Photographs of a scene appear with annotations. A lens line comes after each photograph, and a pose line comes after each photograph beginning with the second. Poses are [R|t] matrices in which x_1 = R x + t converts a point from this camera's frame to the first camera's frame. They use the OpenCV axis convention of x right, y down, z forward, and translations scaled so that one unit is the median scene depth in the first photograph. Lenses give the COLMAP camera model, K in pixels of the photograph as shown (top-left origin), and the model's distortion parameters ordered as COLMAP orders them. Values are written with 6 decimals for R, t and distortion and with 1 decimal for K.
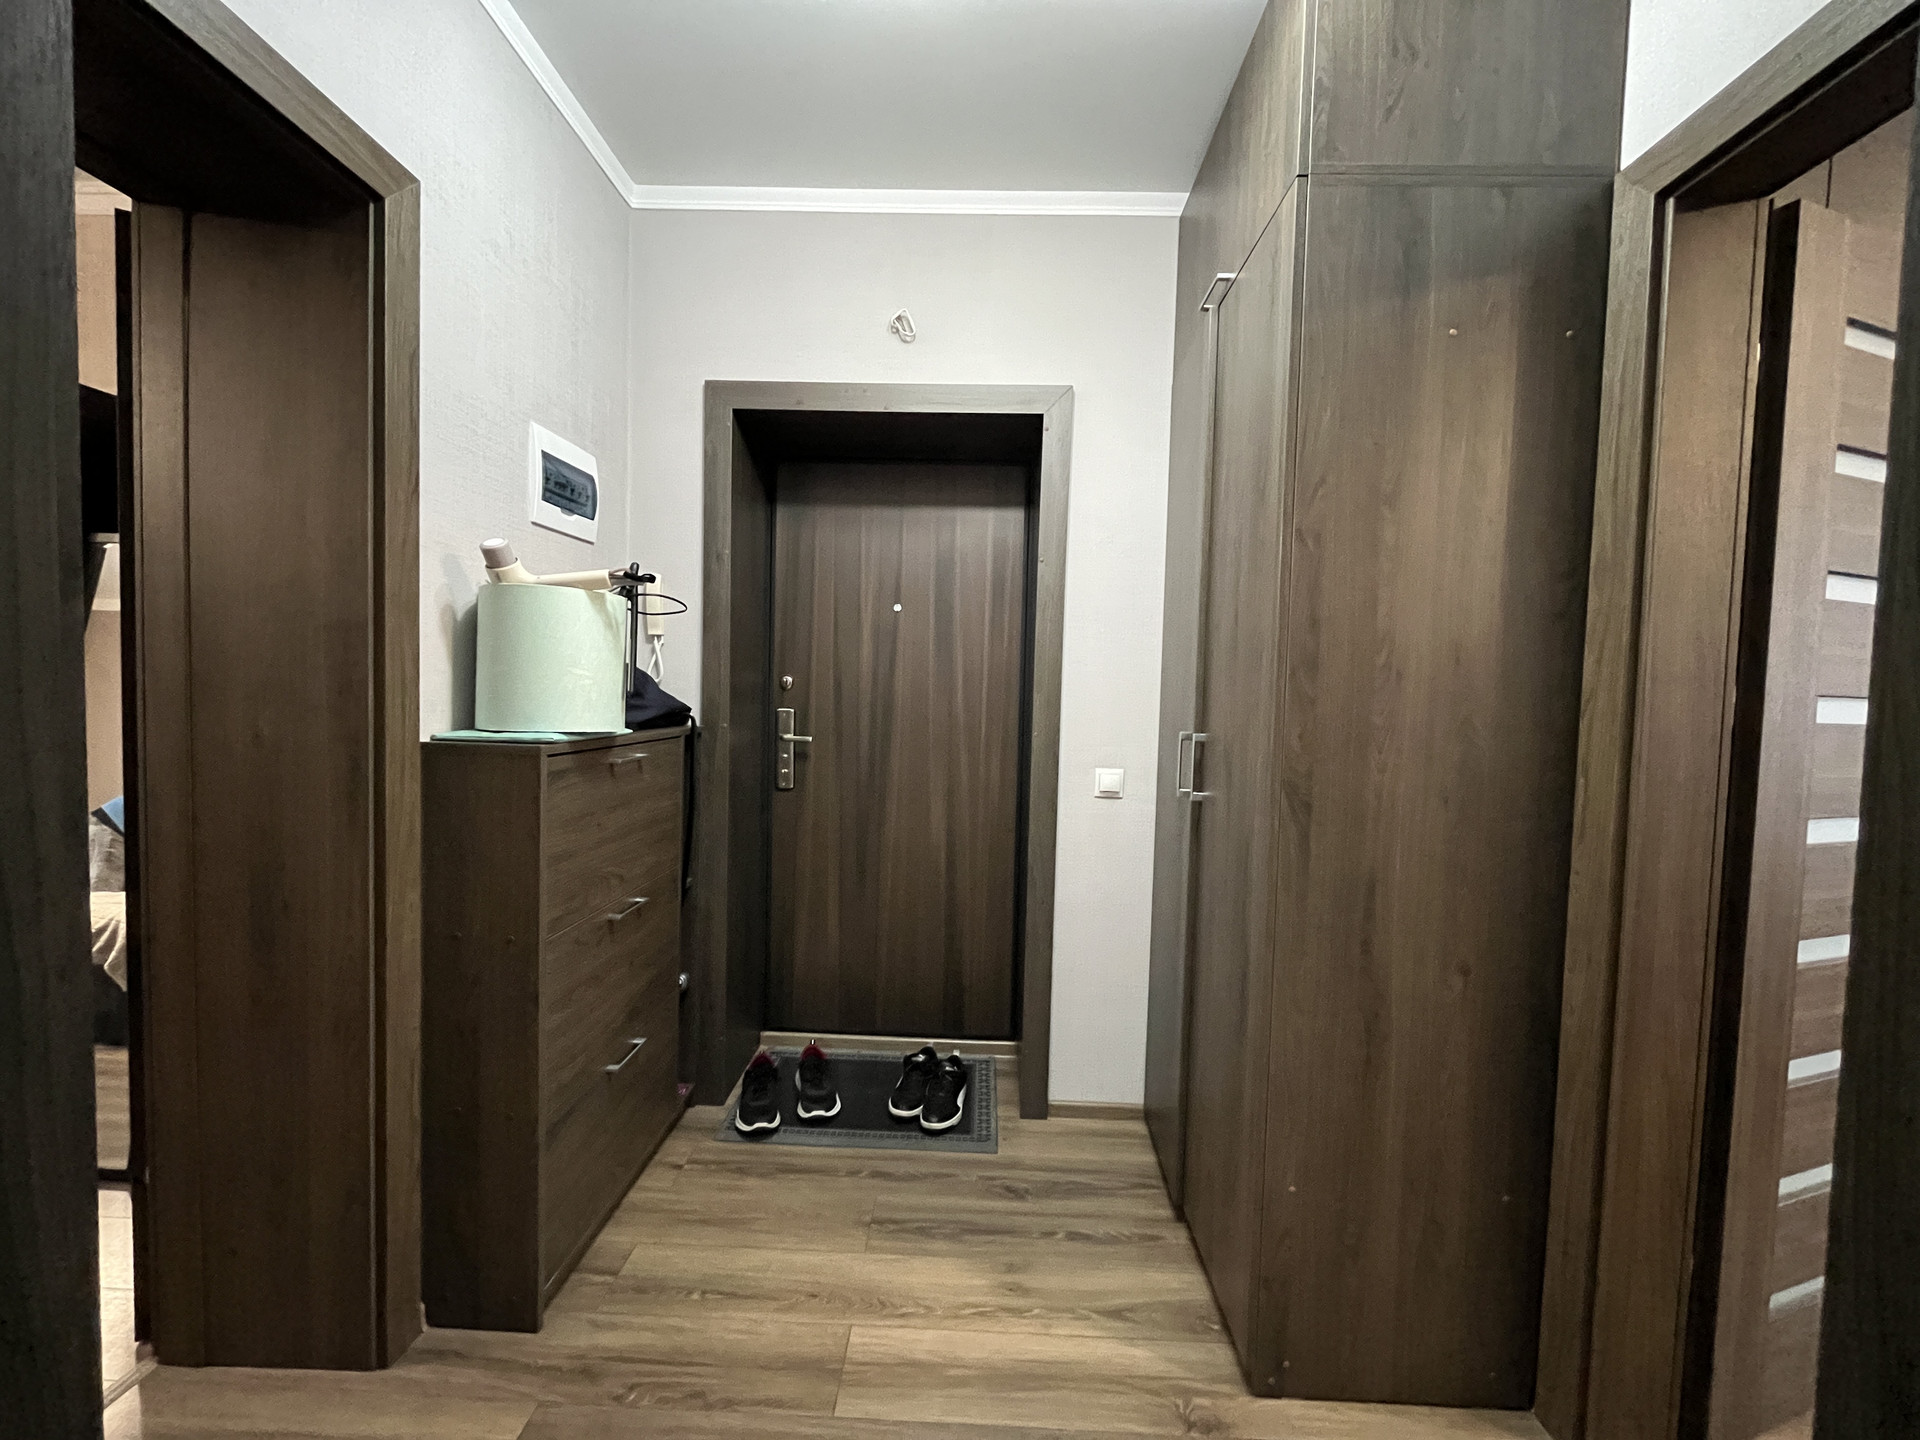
lens RADIAL K [[776.9, 0, 957.1], [0, 776.9, 724.1], [0, 0, 1]] dist [-0.002565, 0.000314]
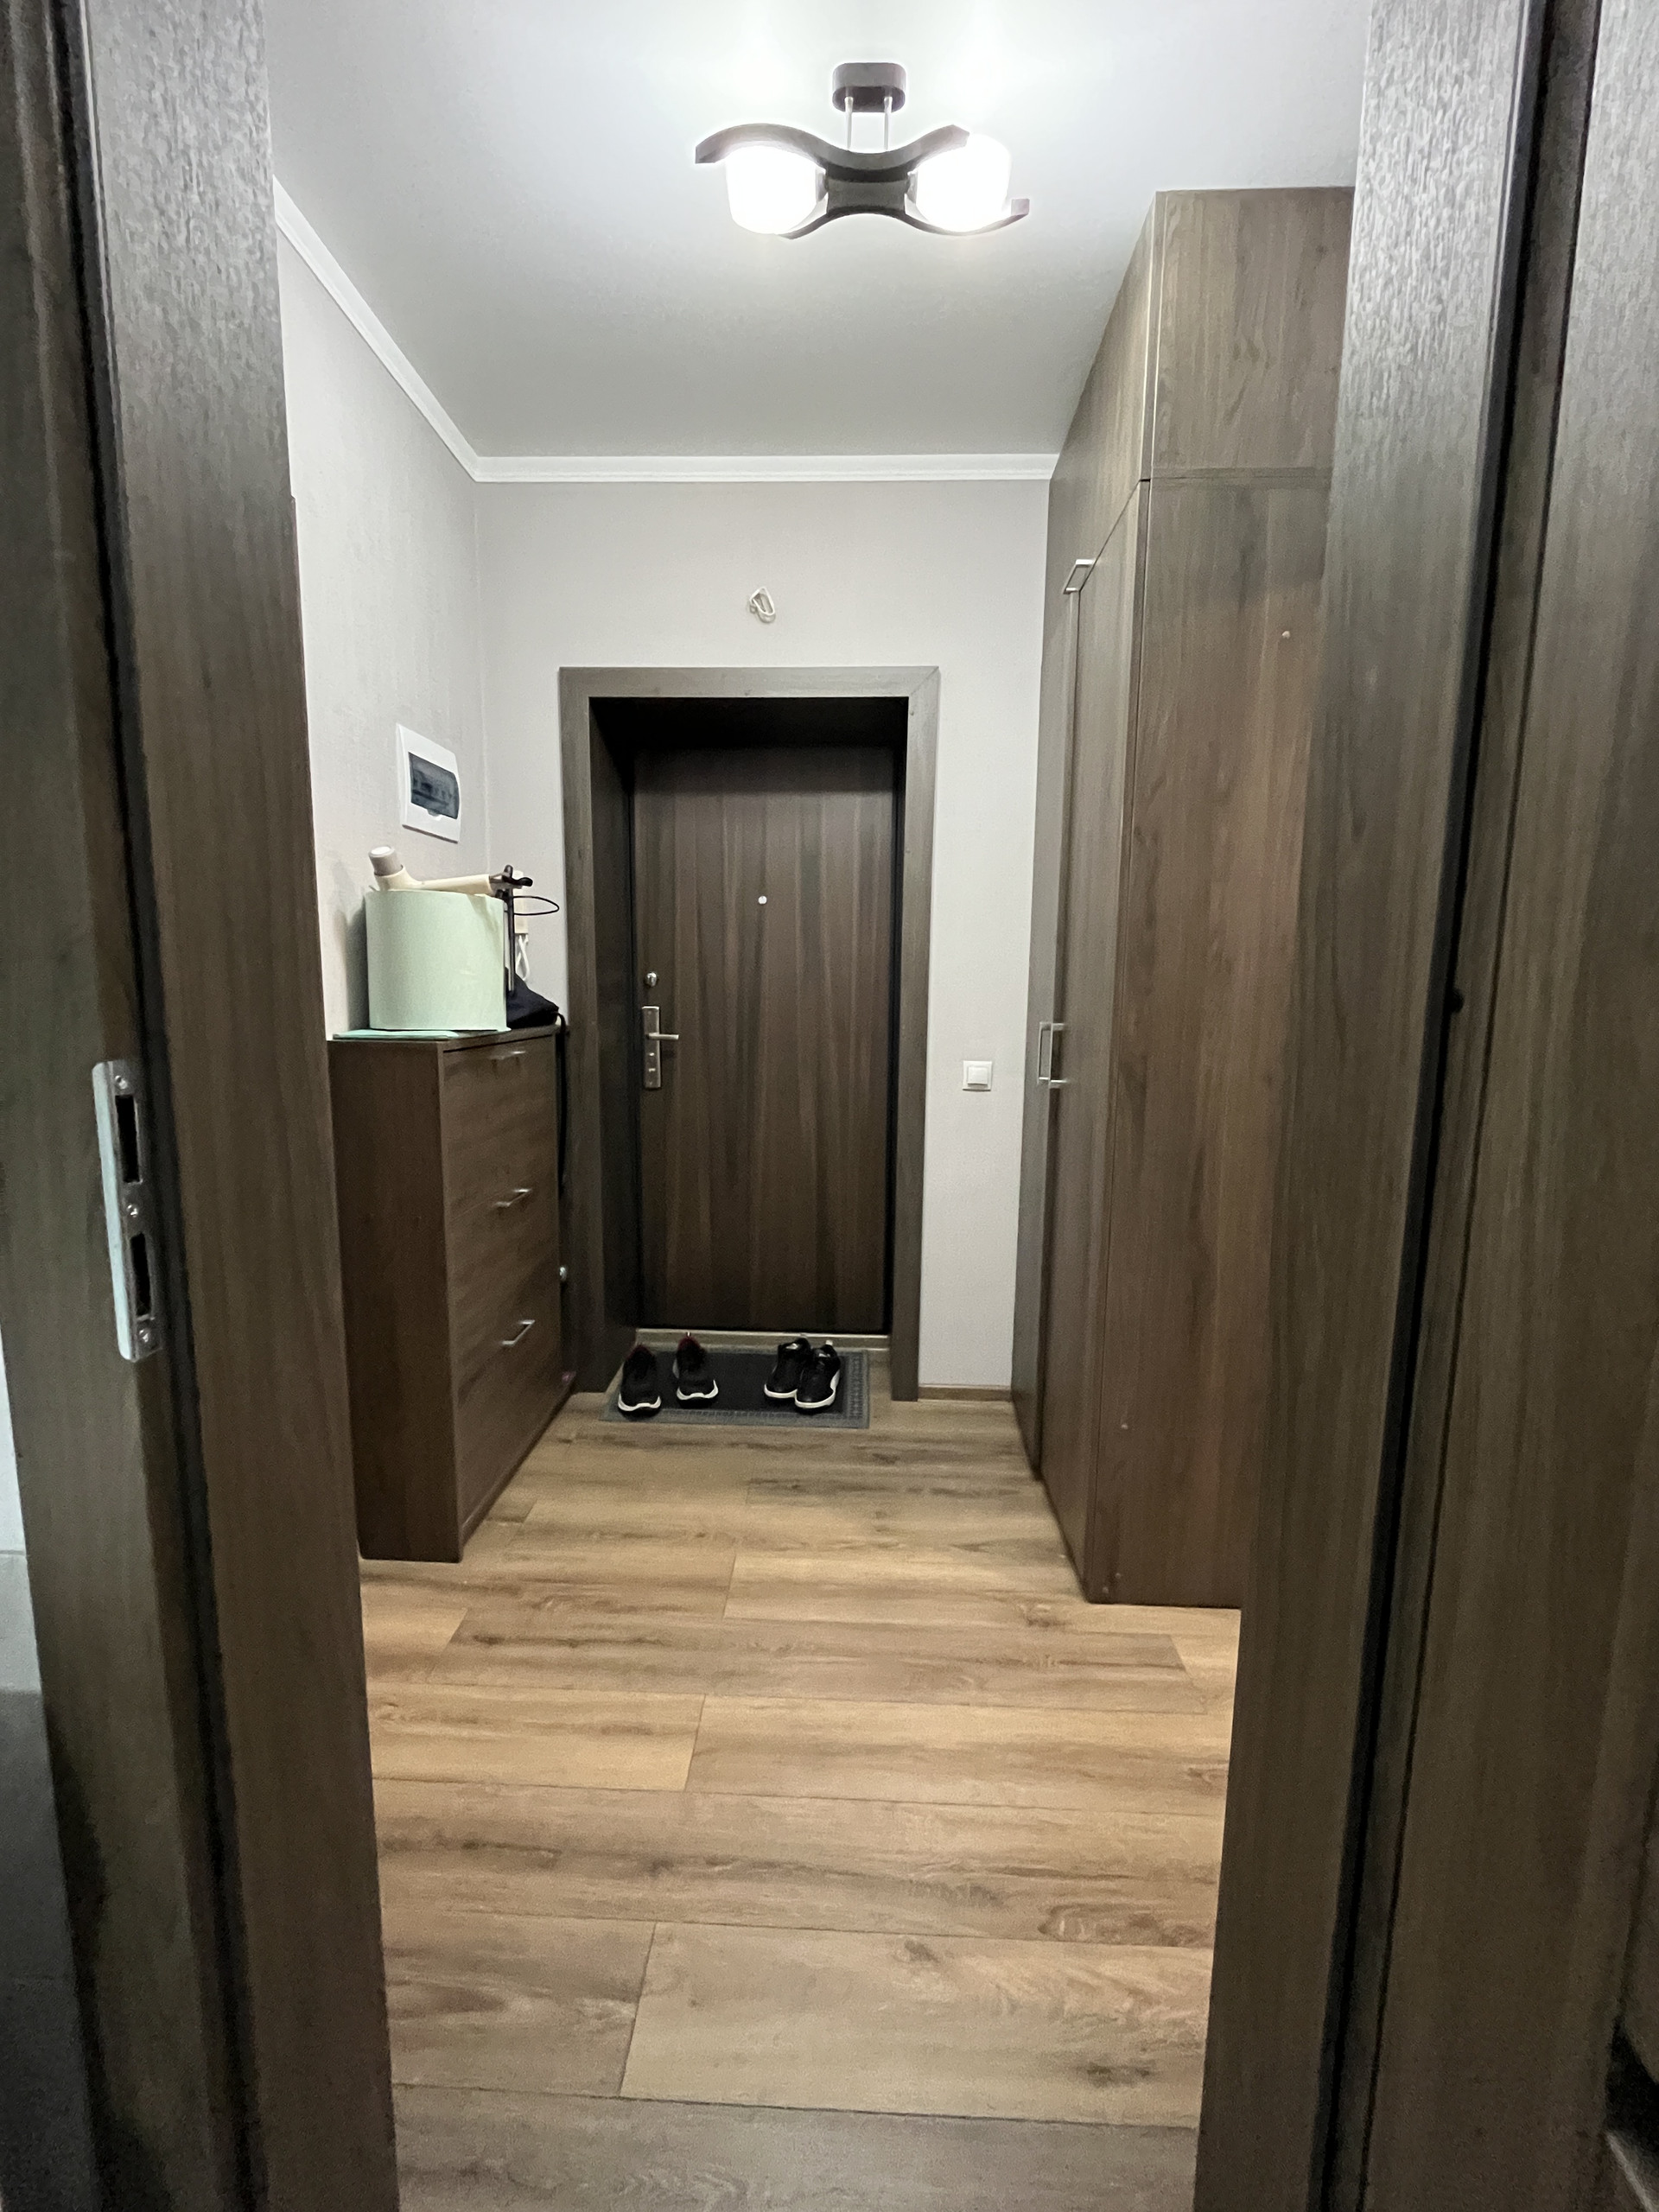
lens RADIAL K [[895.1, 0, 823.5], [0, 895.1, 1103.8], [0, 0, 1]] dist [-0.002565, 0.000314]
pose [[0.999843, -0.014394, -0.010331, 0.010618], [0.015252, 0.995973, 0.088345, 0.008121], [0.009018, -0.088489, 0.996036, -0.185358]]
